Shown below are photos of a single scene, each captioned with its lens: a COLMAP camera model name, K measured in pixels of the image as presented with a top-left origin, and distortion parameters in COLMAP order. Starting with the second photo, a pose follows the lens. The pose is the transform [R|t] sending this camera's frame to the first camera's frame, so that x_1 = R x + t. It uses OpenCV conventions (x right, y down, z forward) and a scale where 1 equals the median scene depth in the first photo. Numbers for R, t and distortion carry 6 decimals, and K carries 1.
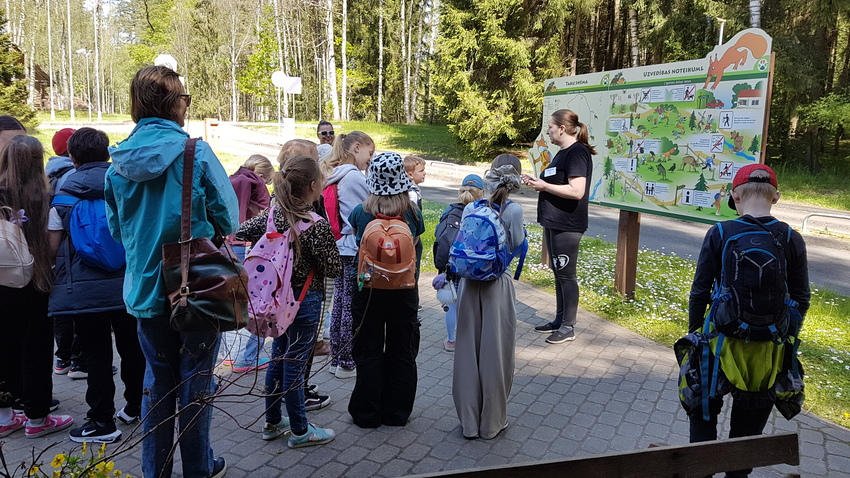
lens RADIAL K [[633.8, 0, 425.0], [0, 633.8, 239.0], [0, 0, 1]] dist [-0.003931, -0.077661]
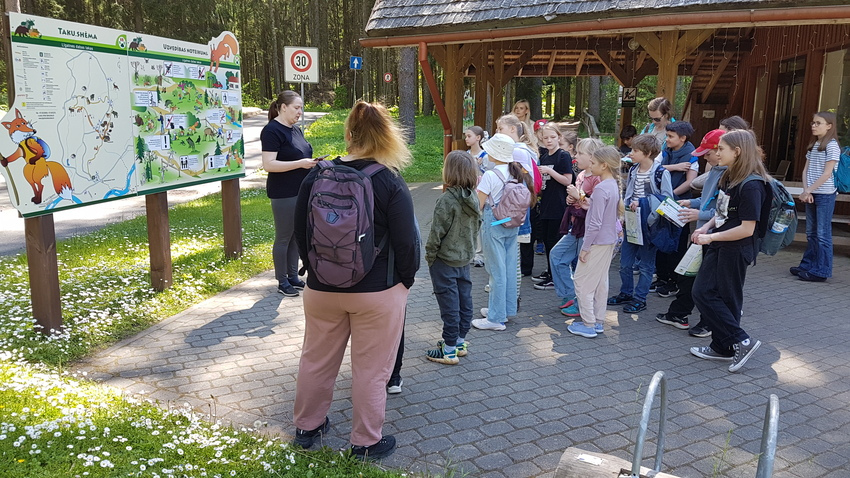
lens RADIAL K [[633.8, 0, 425.0], [0, 633.8, 239.0], [0, 0, 1]] dist [-0.003931, -0.077661]
pose [[-0.810383, -0.149782, 0.566431, -0.579613], [0.058566, 0.941220, 0.332678, -0.291264], [-0.582966, 0.302770, -0.753977, 1.640295]]
